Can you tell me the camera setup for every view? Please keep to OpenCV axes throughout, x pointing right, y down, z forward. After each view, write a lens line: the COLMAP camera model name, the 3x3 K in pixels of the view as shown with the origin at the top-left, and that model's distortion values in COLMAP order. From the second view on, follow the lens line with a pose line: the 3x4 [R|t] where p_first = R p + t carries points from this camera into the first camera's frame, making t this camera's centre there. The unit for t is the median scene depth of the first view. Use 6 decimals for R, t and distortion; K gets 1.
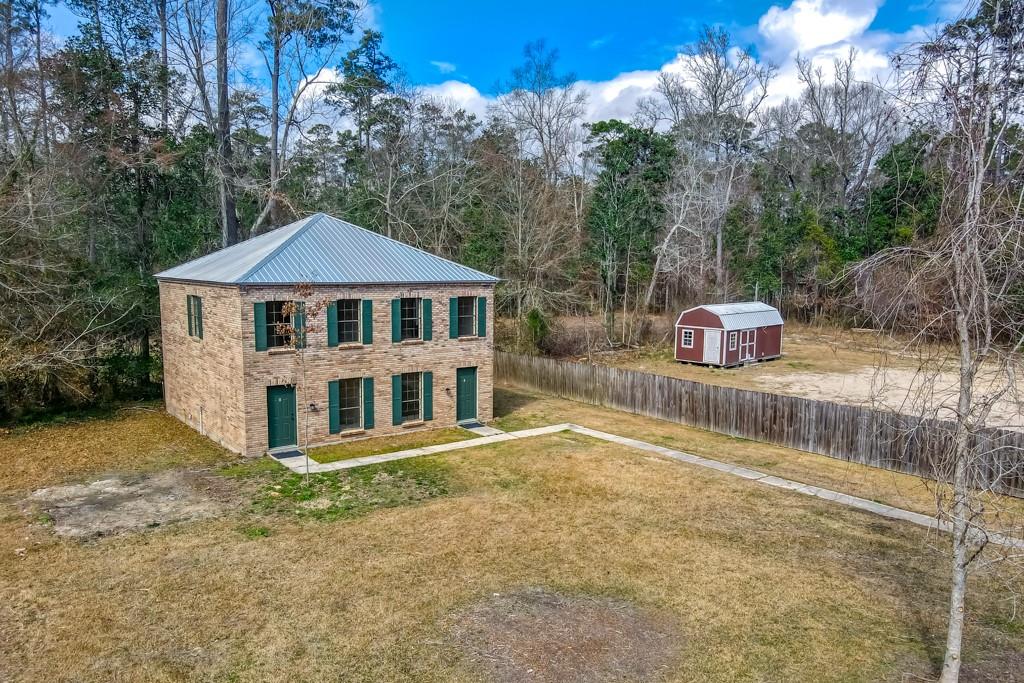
lens RADIAL K [[755.4, 0, 512.0], [0, 755.4, 365.9], [0, 0, 1]] dist [-0.002293, 0.015164]
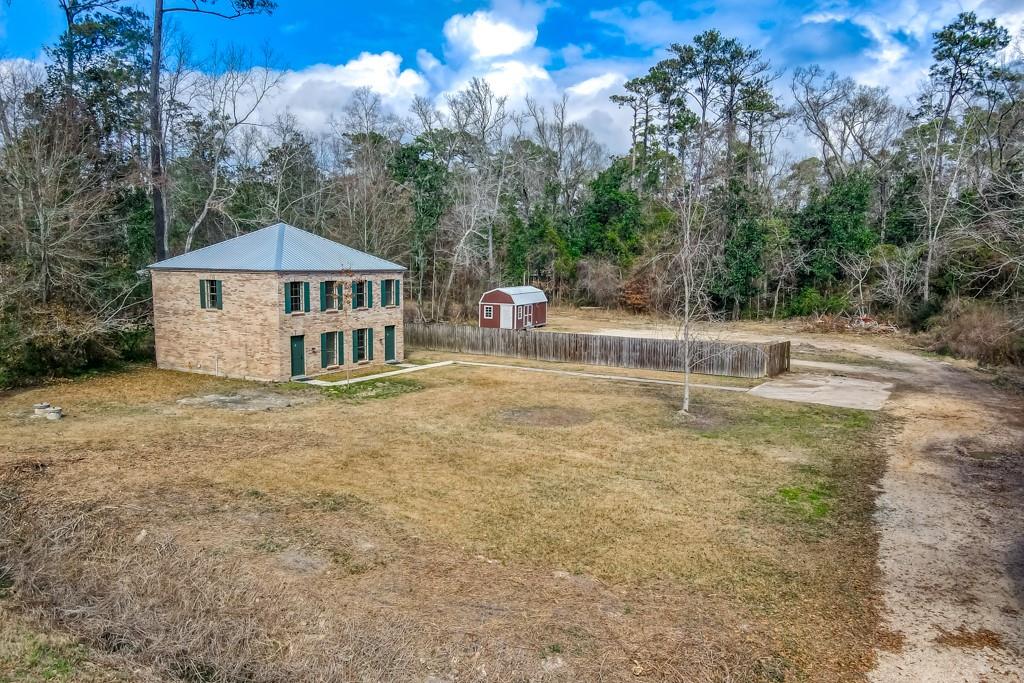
lens RADIAL K [[755.4, 0, 512.1], [0, 755.4, 360.8], [0, 0, 1]] dist [-0.002293, 0.015164]
pose [[0.929731, -0.046086, 0.365343, -0.406766], [0.045986, 0.998902, 0.008979, 0.073368], [-0.365356, 0.008452, 0.930830, -0.538484]]
